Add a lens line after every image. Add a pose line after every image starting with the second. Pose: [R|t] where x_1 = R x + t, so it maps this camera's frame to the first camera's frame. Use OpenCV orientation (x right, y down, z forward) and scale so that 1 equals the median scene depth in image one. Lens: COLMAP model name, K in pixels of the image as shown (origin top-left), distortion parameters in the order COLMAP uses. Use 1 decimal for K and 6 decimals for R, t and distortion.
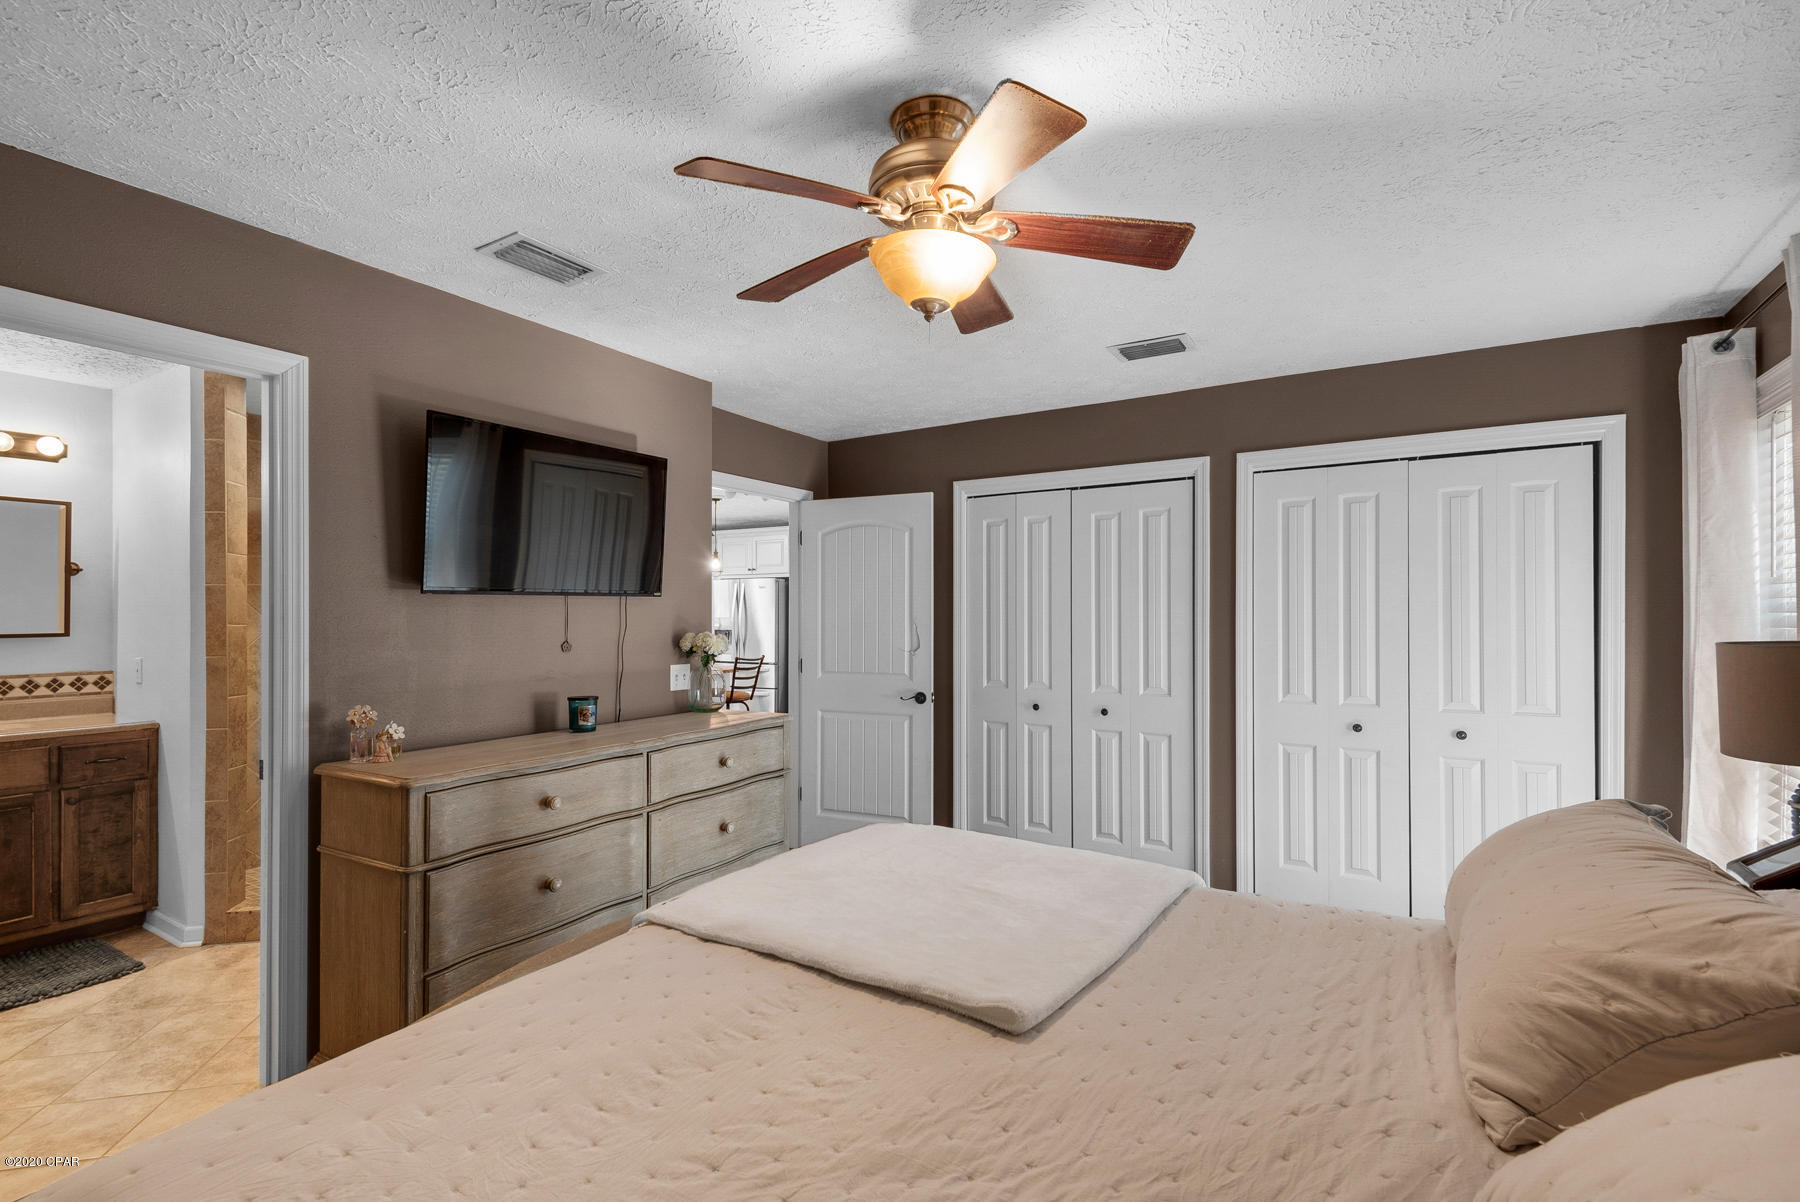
lens RADIAL K [[831.6, 0, 899.9], [0, 831.6, 616.4], [0, 0, 1]] dist [0.021348, -0.006005]
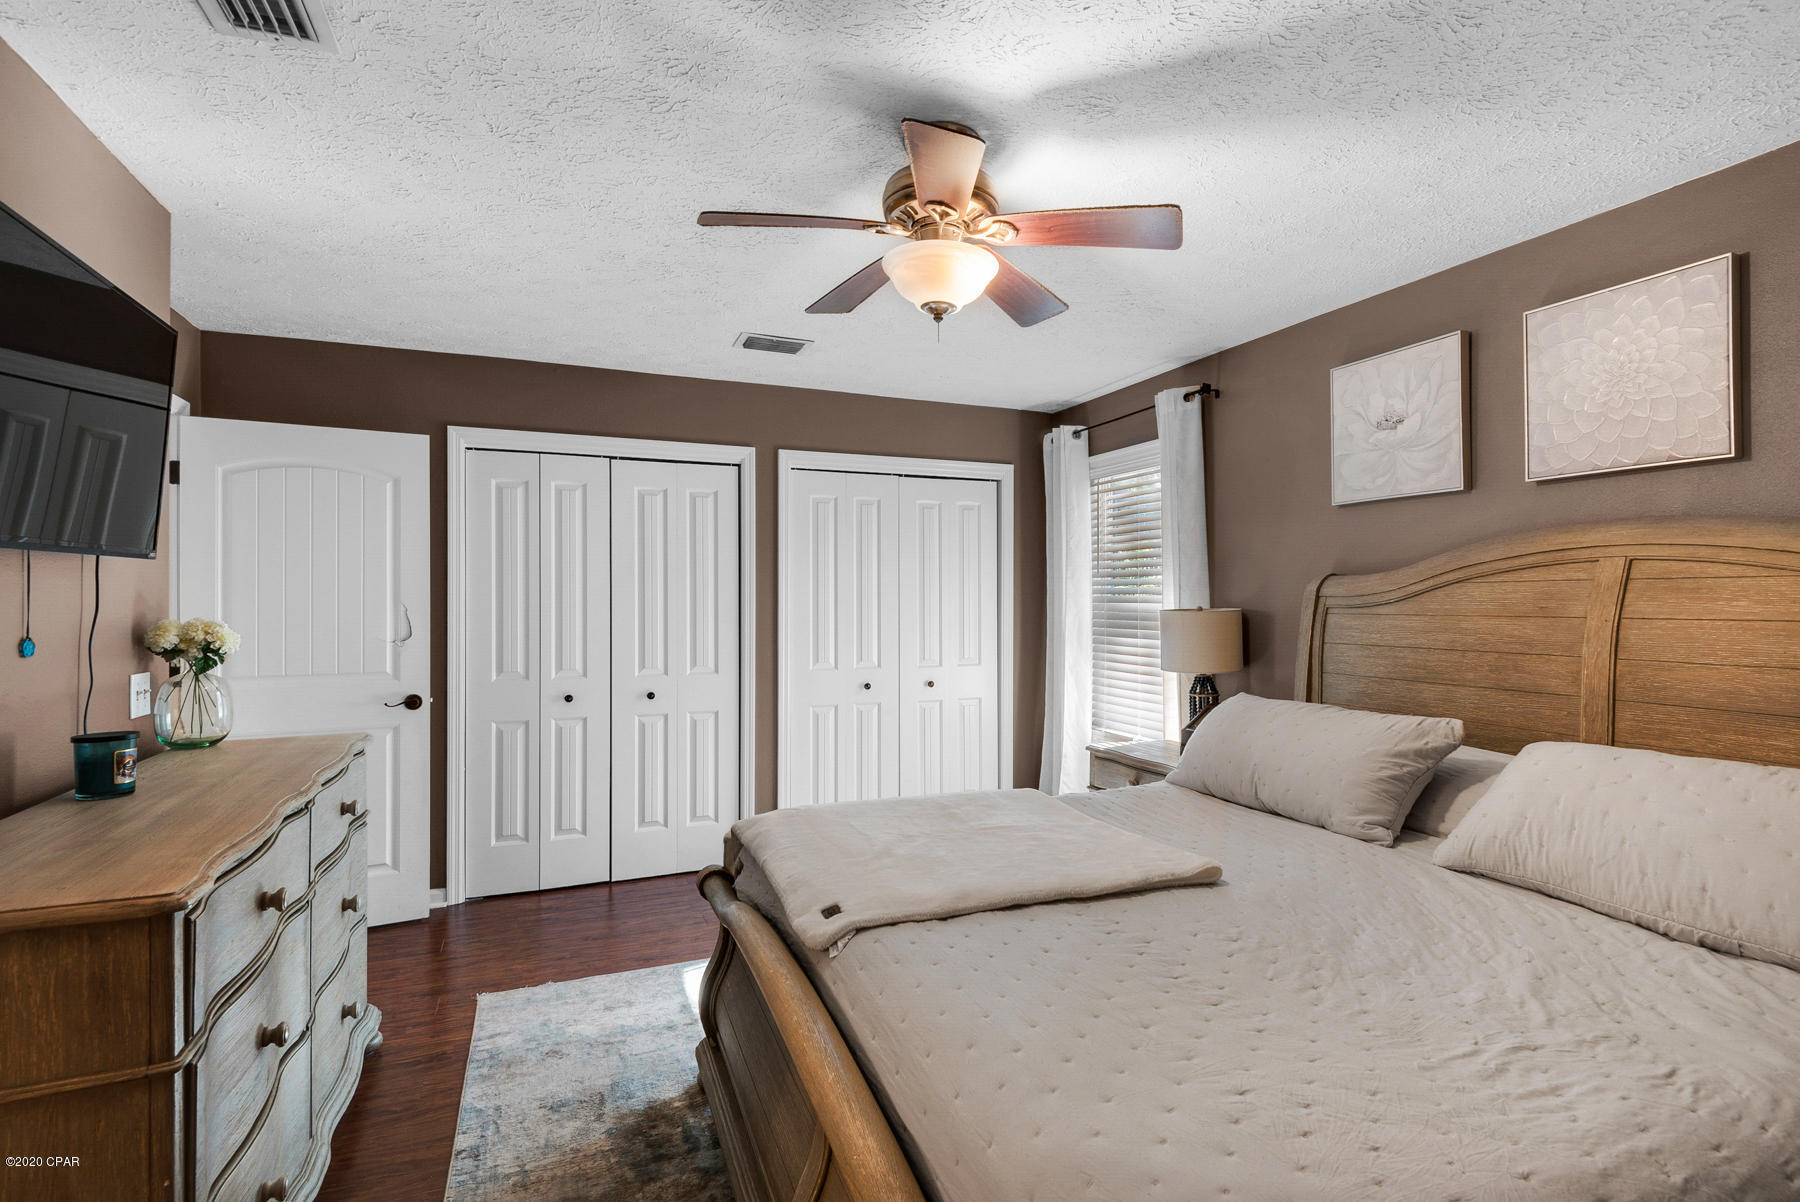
lens RADIAL K [[861.1, 0, 960.1], [0, 861.1, 593.4], [0, 0, 1]] dist [0.022409, -0.002840]
pose [[0.581336, 0.006536, 0.813637, -0.385191], [-0.001232, 0.999974, -0.007153, 0.003602], [-0.813663, 0.003156, 0.581329, 0.142066]]
